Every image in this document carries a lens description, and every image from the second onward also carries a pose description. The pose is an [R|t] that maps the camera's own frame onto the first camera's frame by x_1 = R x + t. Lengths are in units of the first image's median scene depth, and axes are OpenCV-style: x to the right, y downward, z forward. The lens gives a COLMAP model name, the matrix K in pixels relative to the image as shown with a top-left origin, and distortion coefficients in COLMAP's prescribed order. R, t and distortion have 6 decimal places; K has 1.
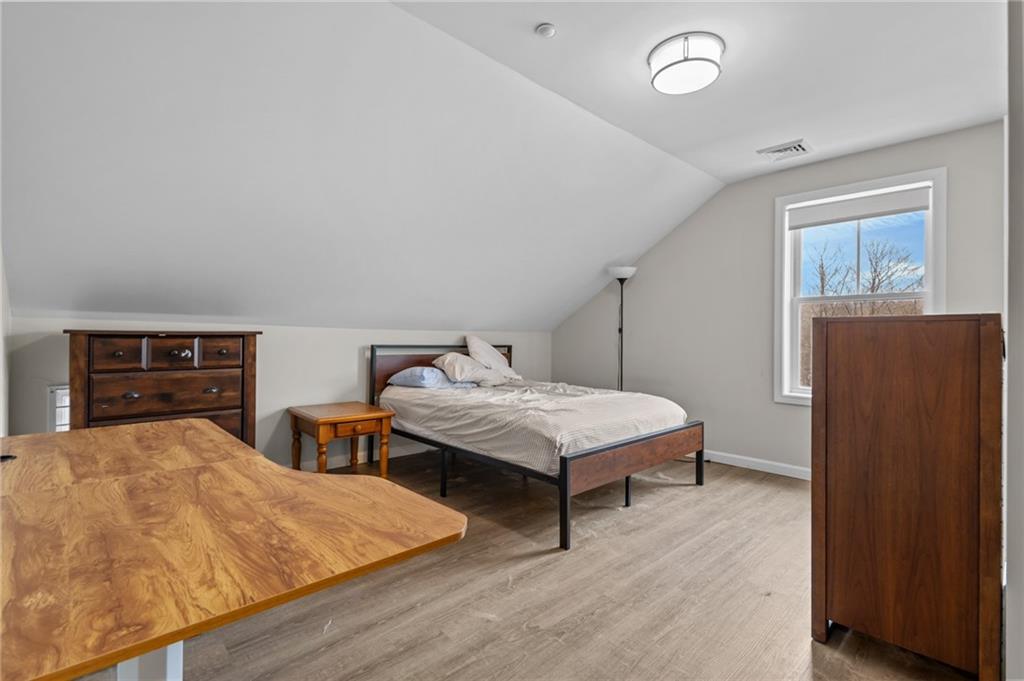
lens RADIAL K [[472.5, 0, 512.0], [0, 472.5, 340.5], [0, 0, 1]] dist [0.002515, 0.000077]
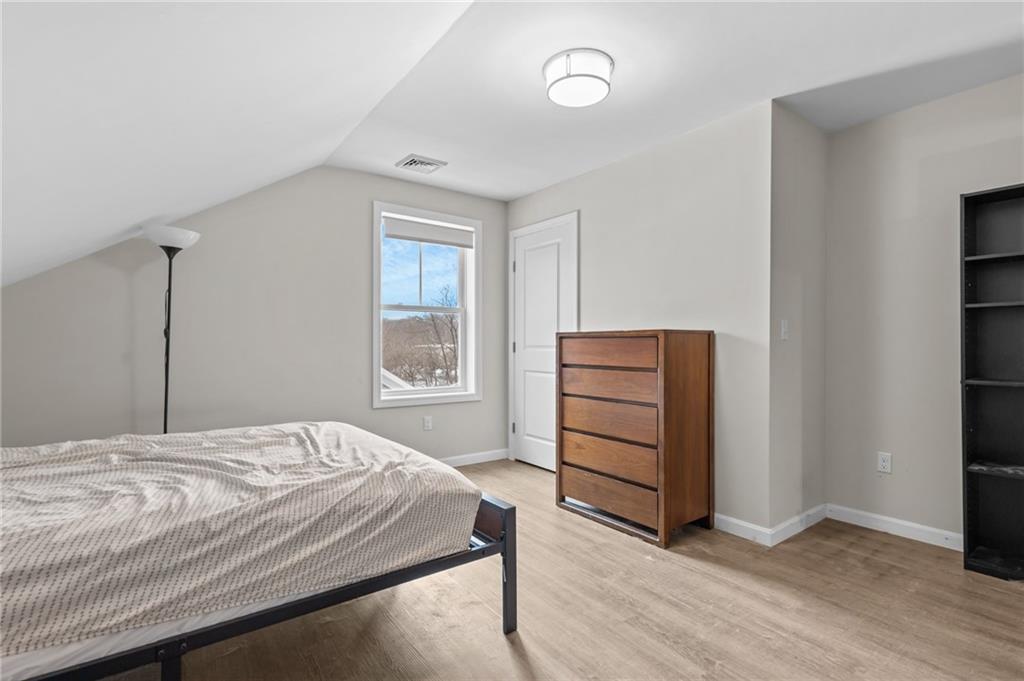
lens RADIAL K [[489.5, 0, 512.0], [0, 489.5, 340.5], [0, 0, 1]] dist [0.000361, -0.000085]
pose [[0.112210, -0.005493, 0.993669, -0.521809], [0.008604, 0.999953, 0.004556, -0.014676], [-0.993647, 0.008038, 0.112252, 0.734264]]
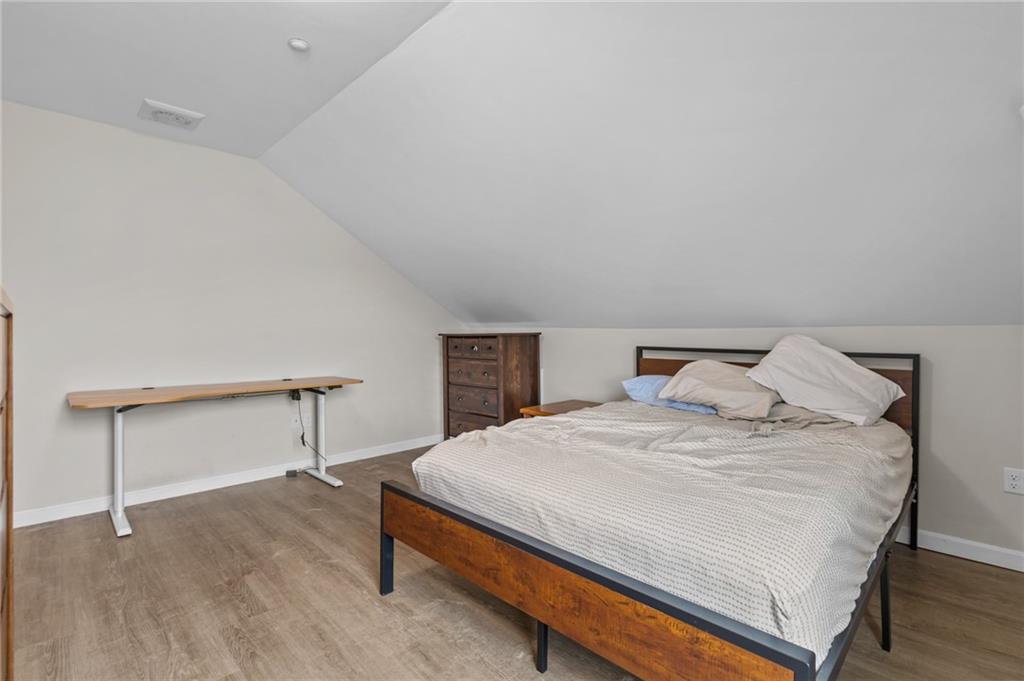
lens RADIAL K [[472.5, 0, 512.0], [0, 472.5, 340.5], [0, 0, 1]] dist [0.002515, 0.000077]
pose [[0.028045, 0.004753, -0.999595, 0.759604], [-0.007525, 0.999961, 0.004544, -0.004434], [0.999578, 0.007395, 0.028080, 0.964997]]
